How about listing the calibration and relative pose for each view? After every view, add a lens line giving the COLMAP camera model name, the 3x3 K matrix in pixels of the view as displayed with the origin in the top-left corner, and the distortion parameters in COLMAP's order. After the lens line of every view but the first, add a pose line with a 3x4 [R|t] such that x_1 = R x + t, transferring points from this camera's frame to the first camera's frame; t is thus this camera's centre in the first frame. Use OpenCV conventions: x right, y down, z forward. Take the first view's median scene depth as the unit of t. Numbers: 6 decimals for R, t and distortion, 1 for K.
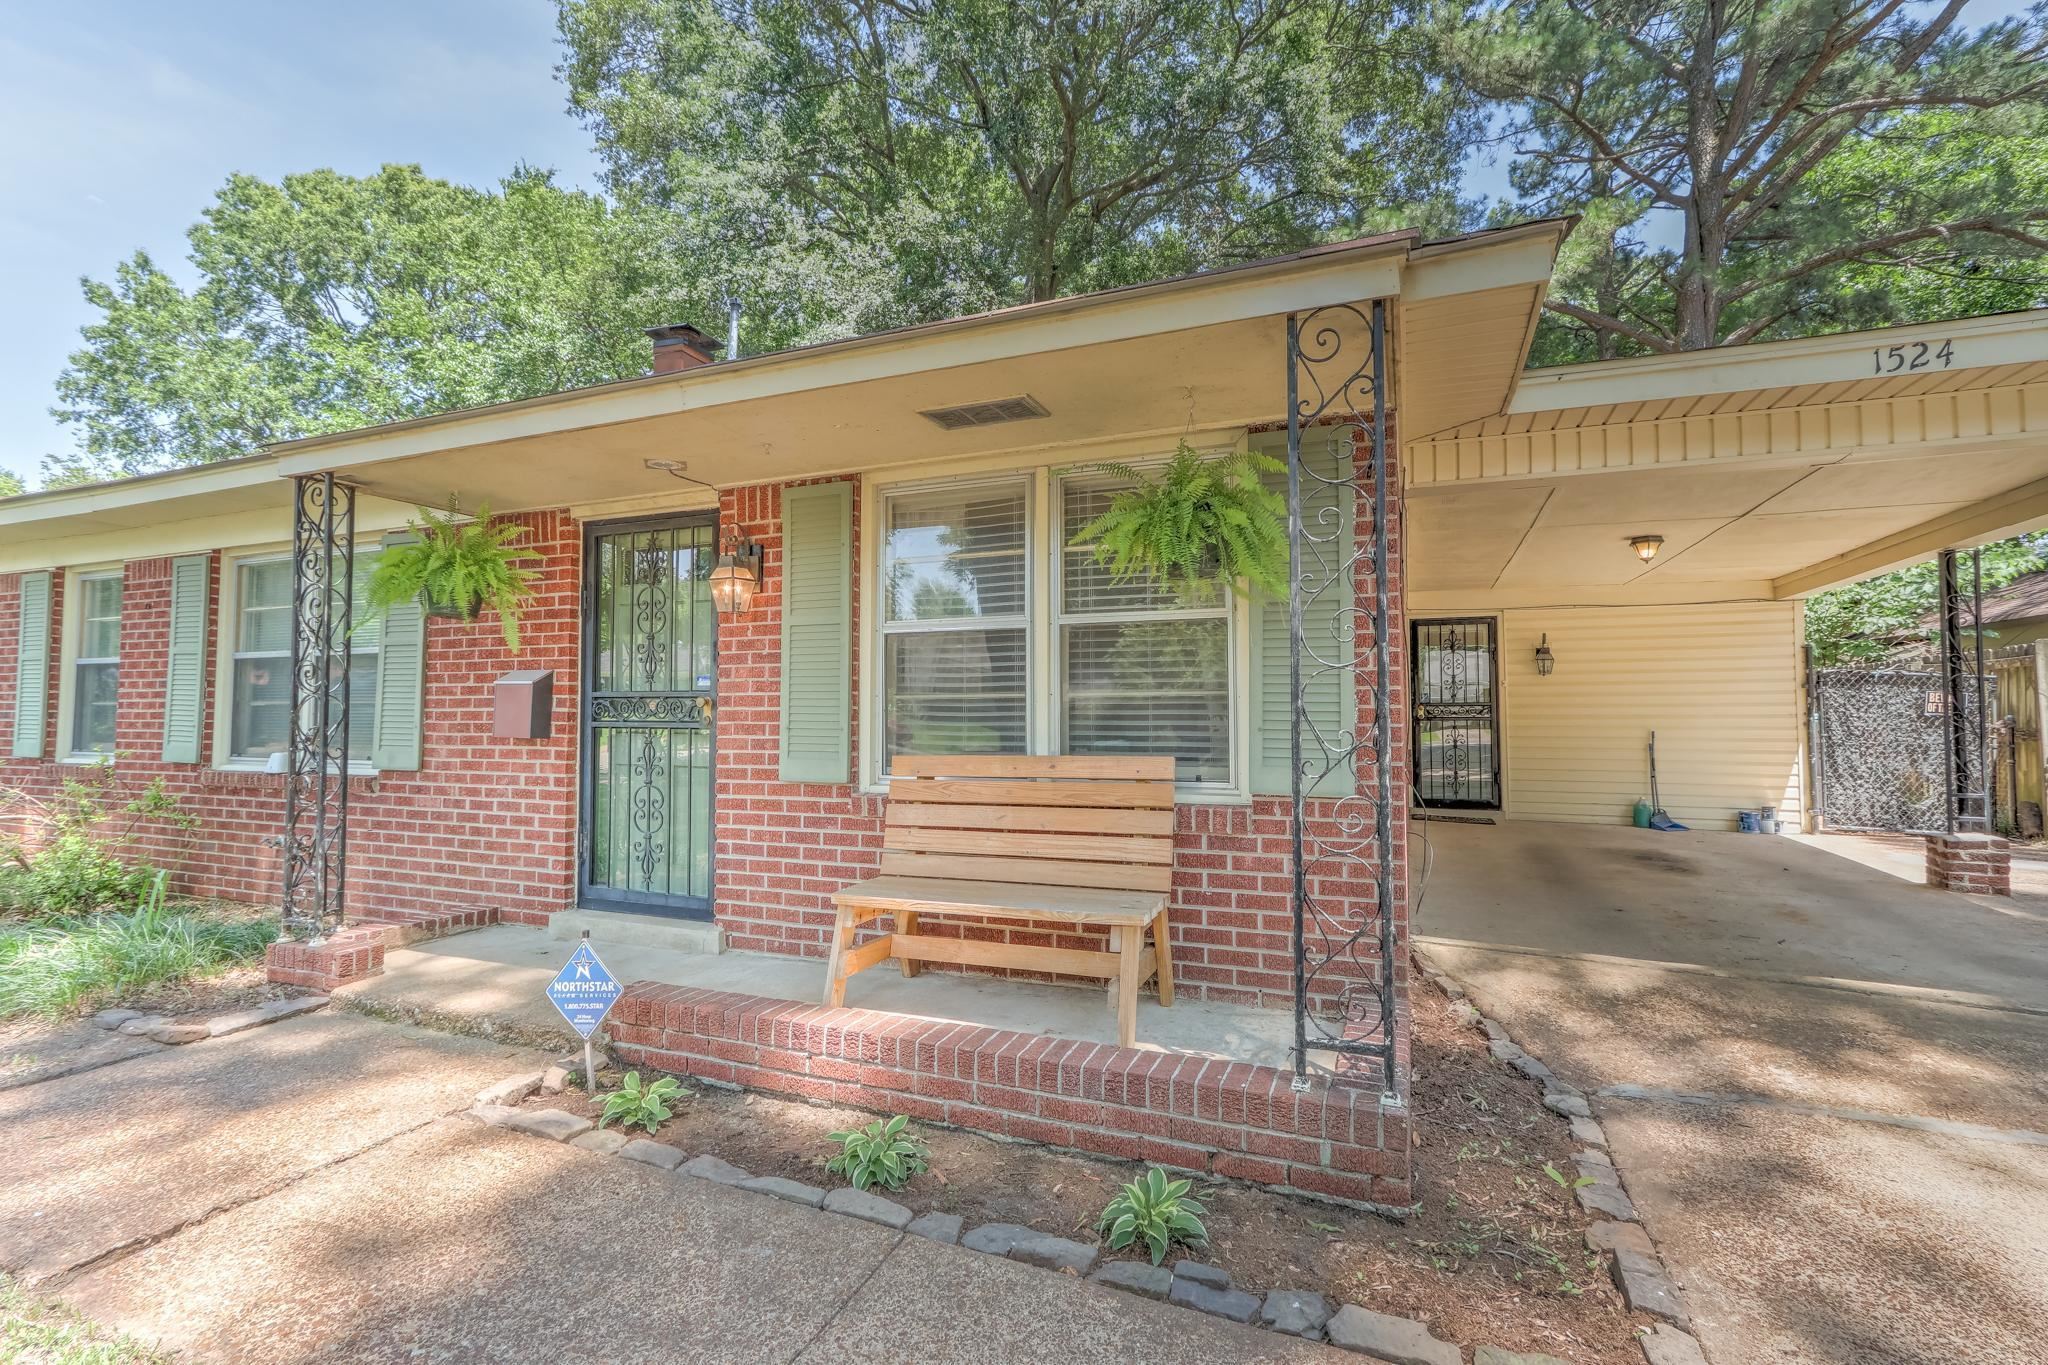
lens RADIAL K [[952.8, 0, 1028.6], [0, 952.8, 682.0], [0, 0, 1]] dist [0.001468, 0.001582]
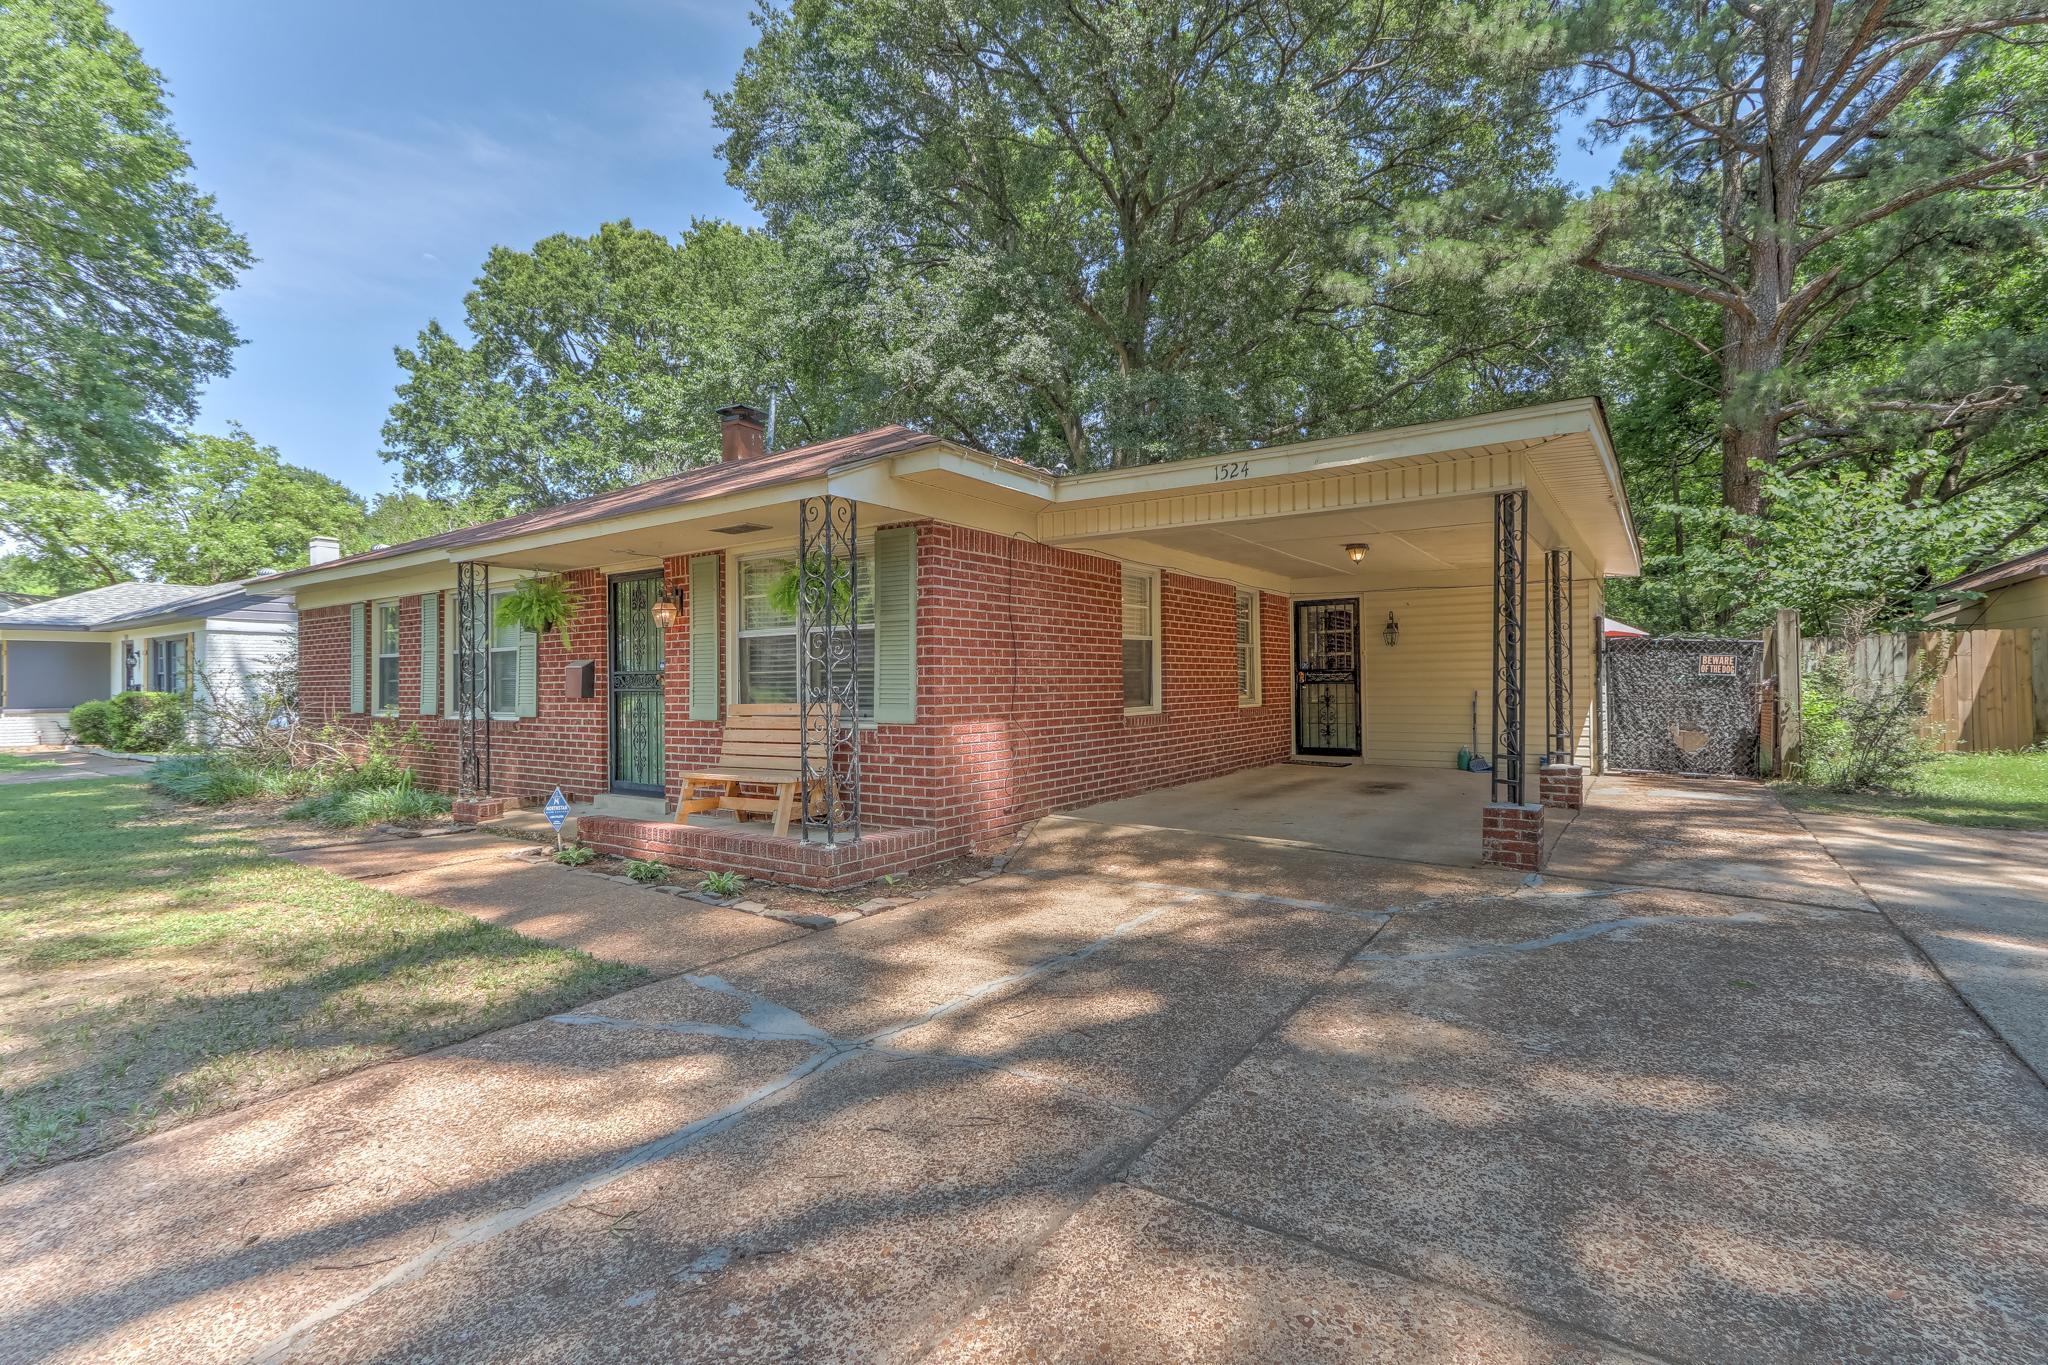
lens RADIAL K [[952.8, 0, 1024.7], [0, 952.8, 691.3], [0, 0, 1]] dist [0.001468, 0.001582]
pose [[0.977190, -0.007926, -0.212221, 0.473026], [0.016874, 0.999042, 0.040387, -0.008423], [0.211698, -0.043047, 0.976387, -0.404499]]
